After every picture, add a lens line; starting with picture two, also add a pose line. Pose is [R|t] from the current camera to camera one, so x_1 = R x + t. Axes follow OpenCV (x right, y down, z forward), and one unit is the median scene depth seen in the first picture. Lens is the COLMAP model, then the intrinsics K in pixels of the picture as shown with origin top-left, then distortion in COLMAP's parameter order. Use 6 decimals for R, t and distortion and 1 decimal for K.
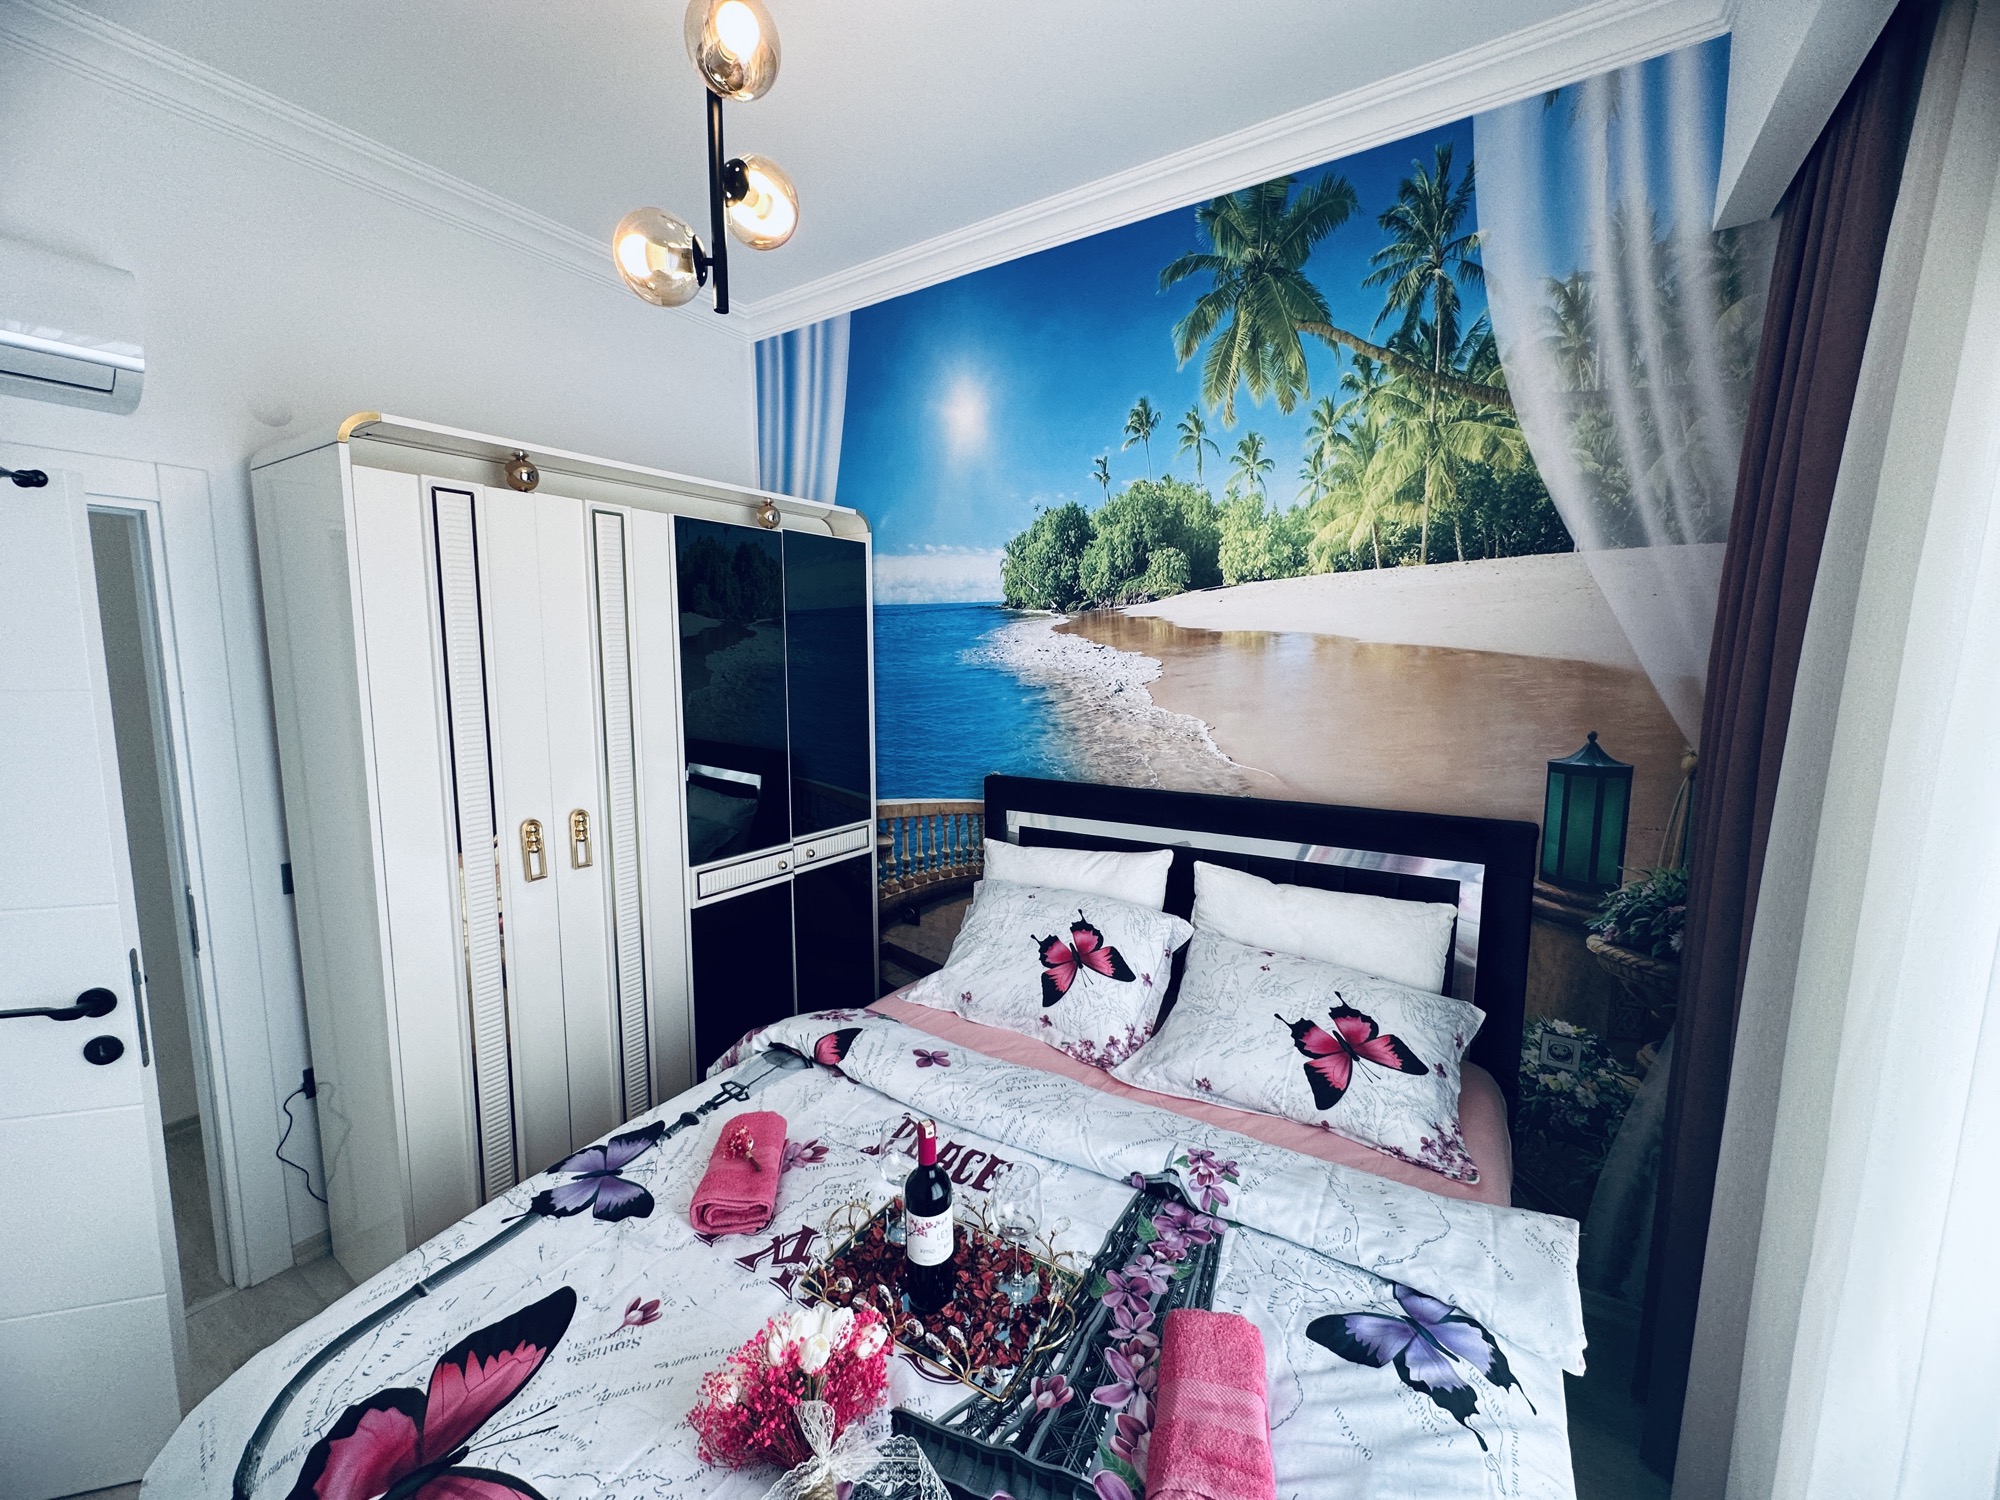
lens RADIAL K [[798.0, 0, 1001.0], [0, 798.0, 747.7], [0, 0, 1]] dist [-0.003872, 0.000776]
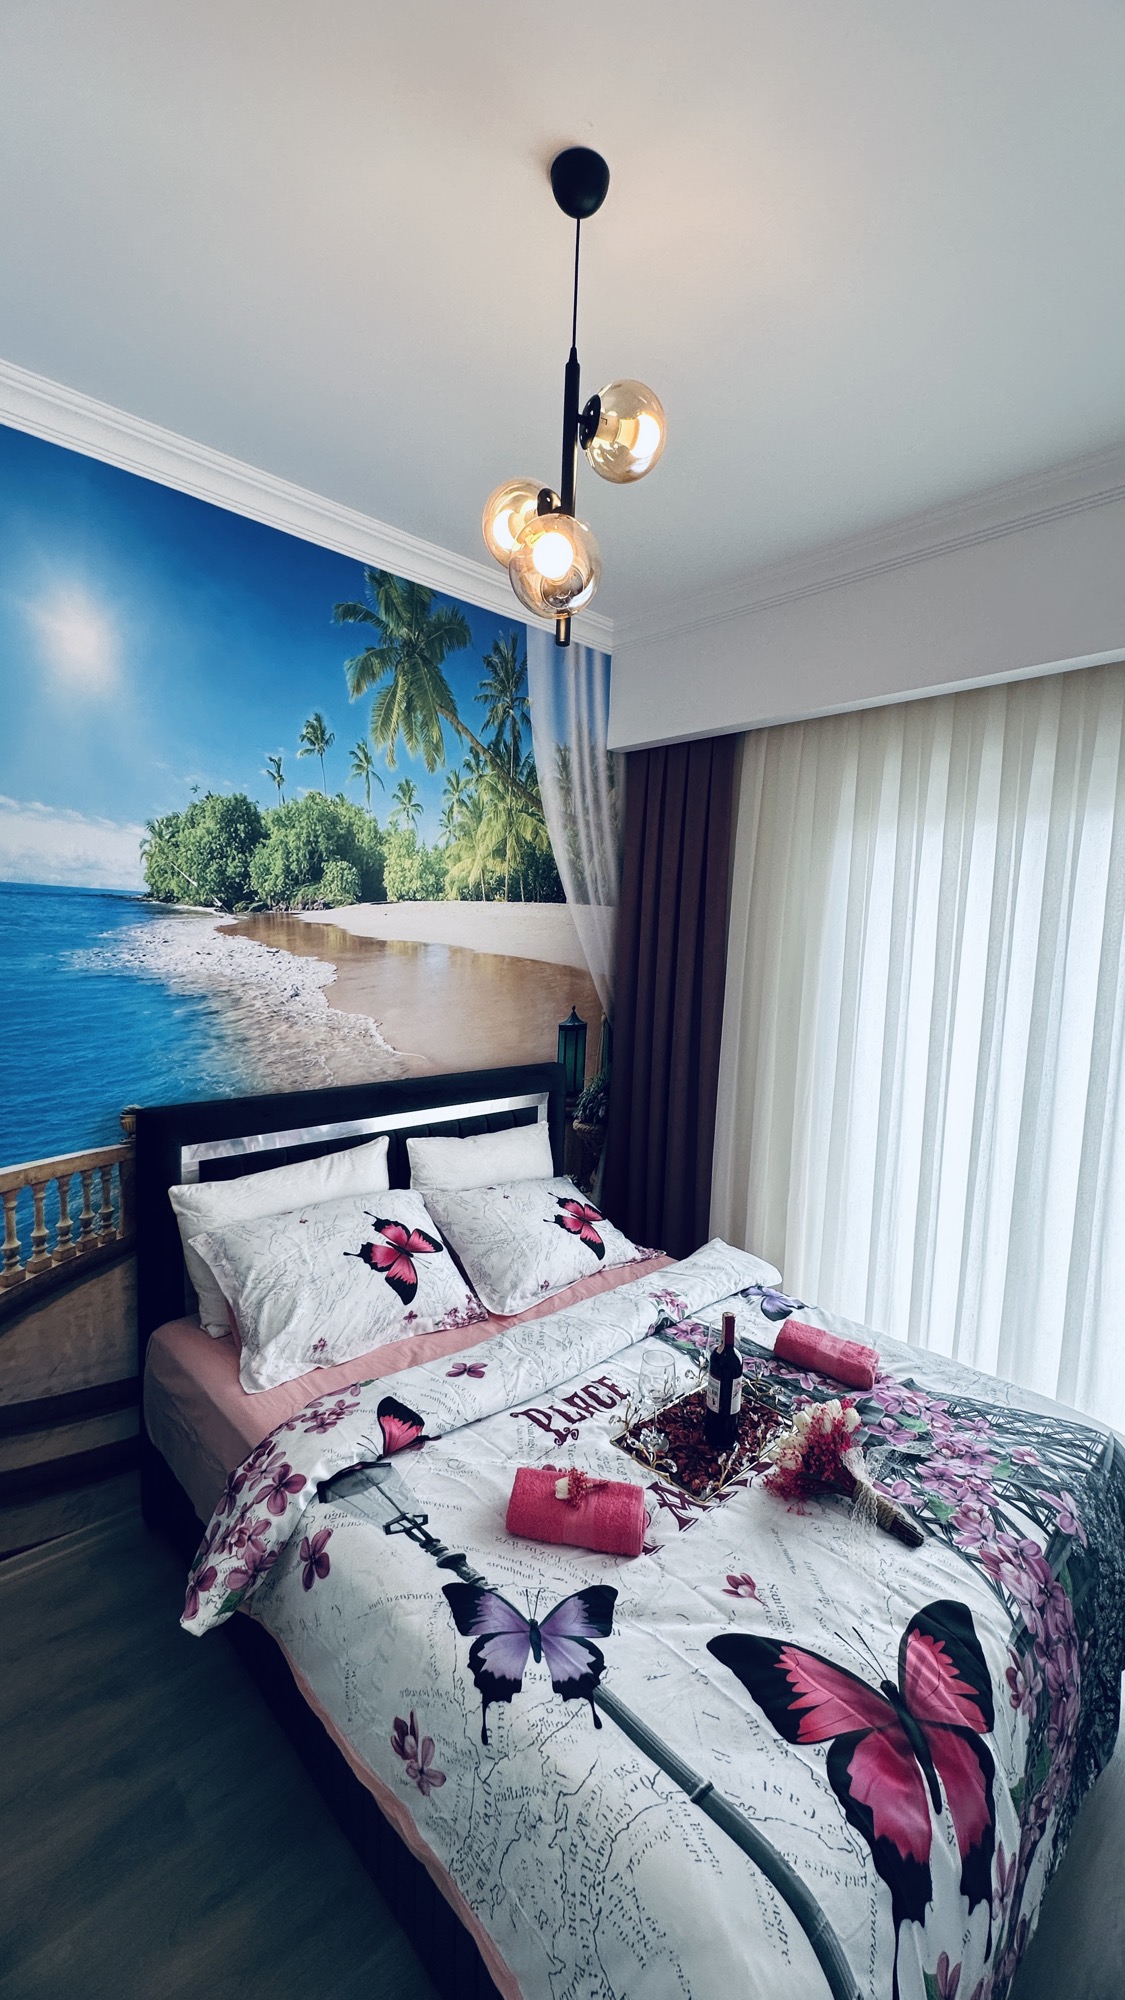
lens RADIAL K [[797.6, 0, 565.0], [0, 797.6, 1001.7], [0, 0, 1]] dist [-0.004082, 0.000244]
pose [[0.250030, -0.064353, 0.966097, -0.798761], [0.076593, 0.995977, 0.046520, -0.092725], [-0.965204, 0.062365, 0.253953, 0.468340]]
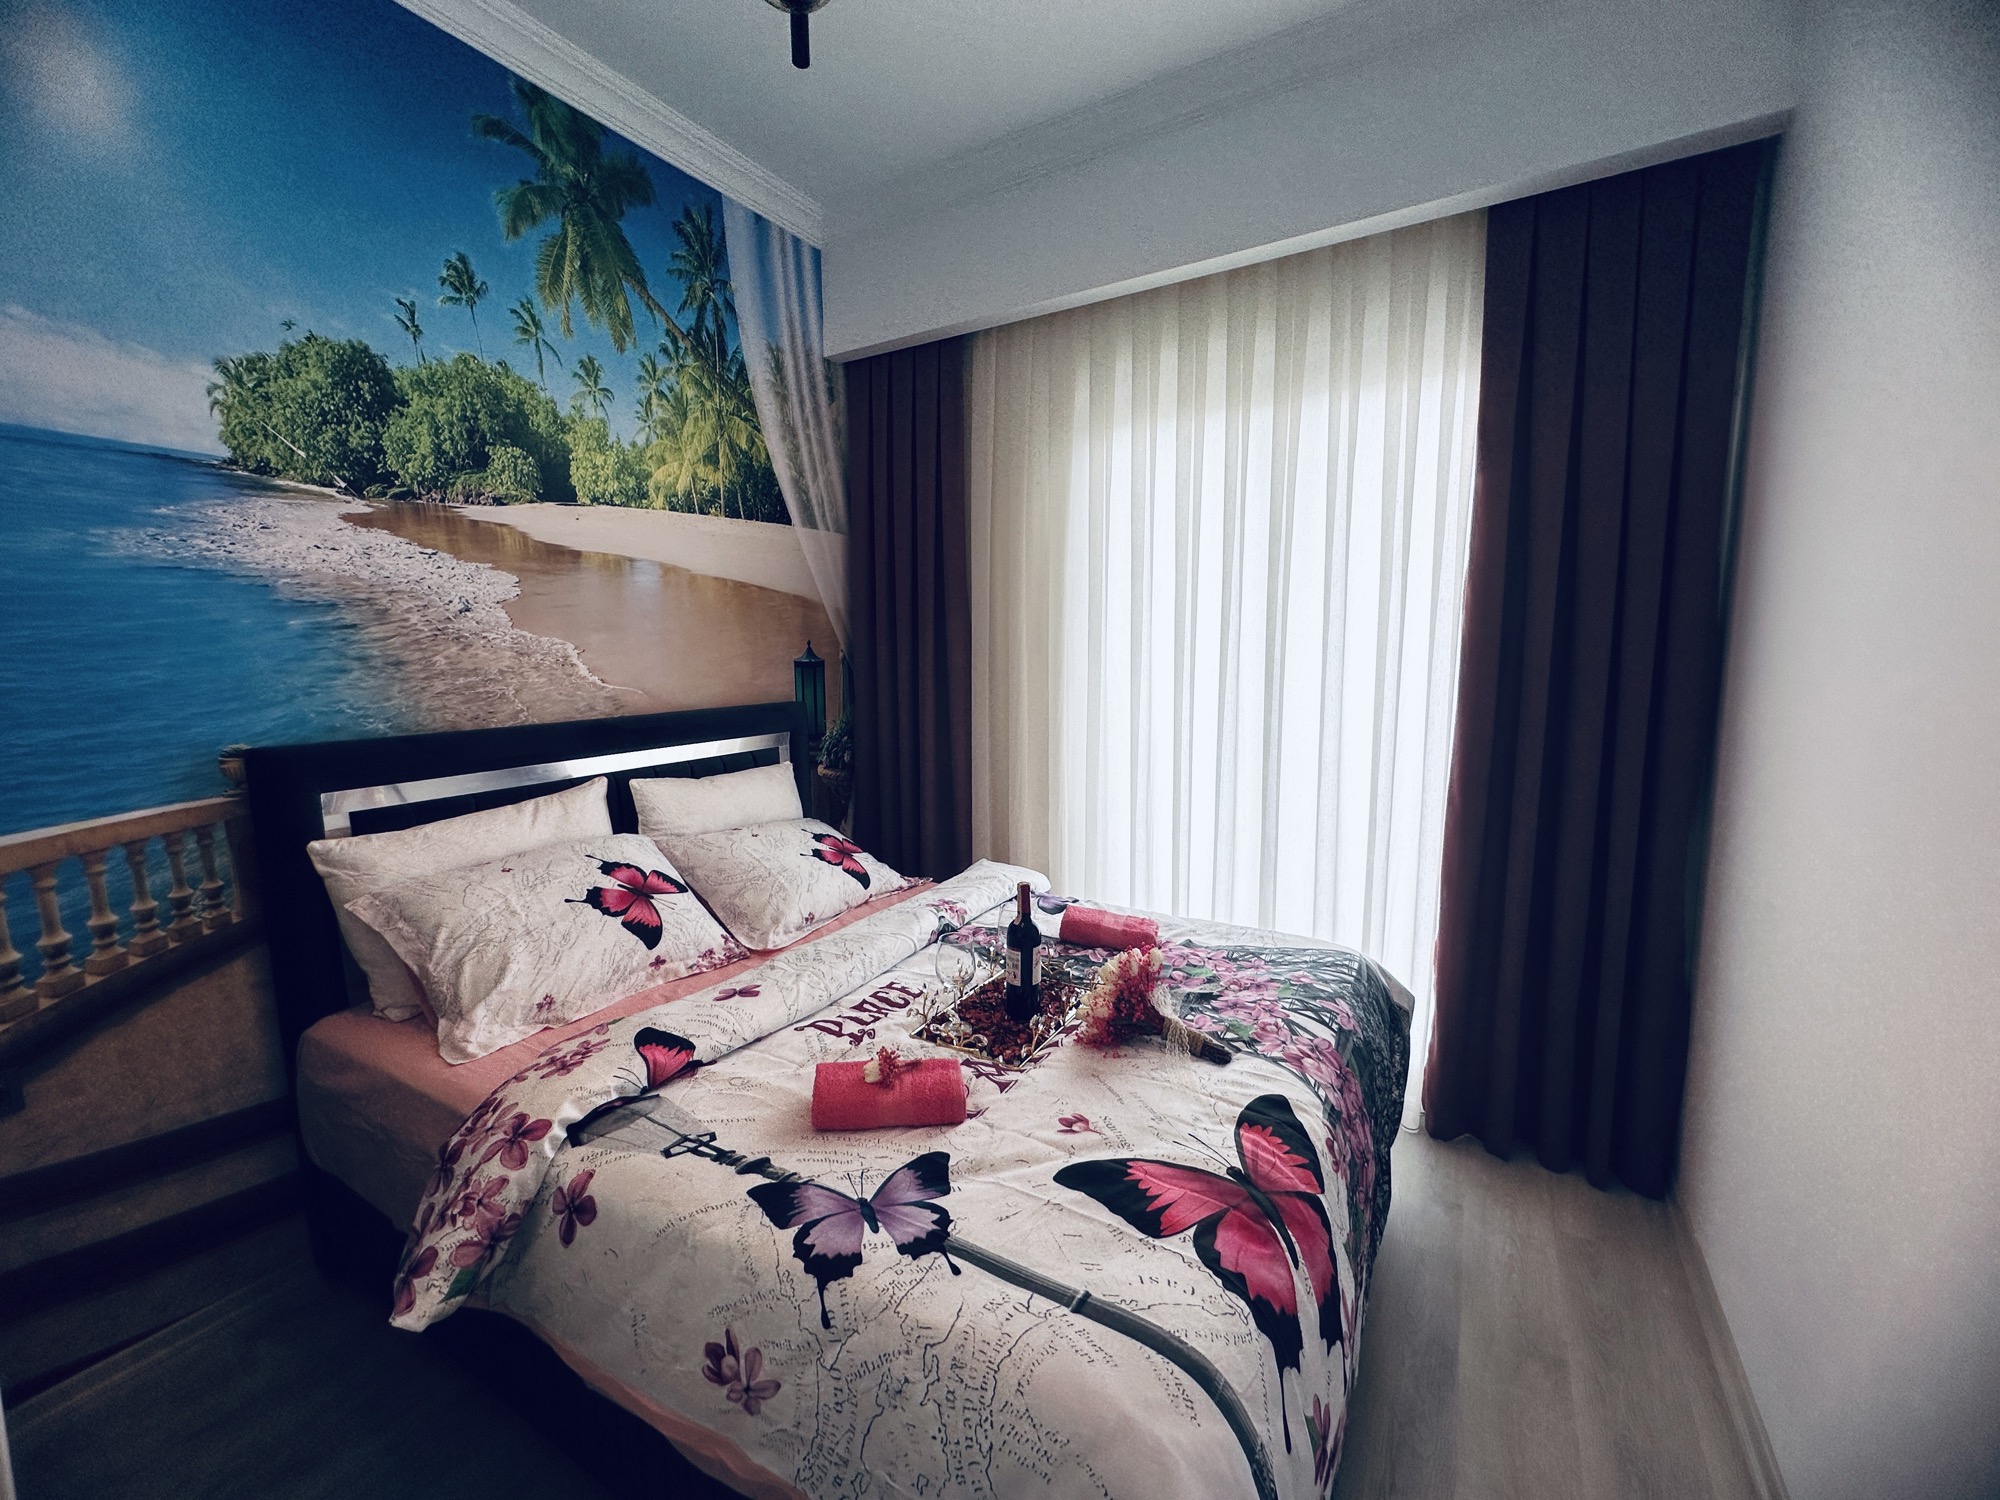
lens RADIAL K [[798.0, 0, 1001.0], [0, 798.0, 747.7], [0, 0, 1]] dist [-0.003872, 0.000776]
pose [[-0.026593, -0.119575, 0.992469, -0.747997], [0.126683, 0.984412, 0.121999, 0.038750], [-0.991587, 0.128973, -0.011030, 0.541295]]
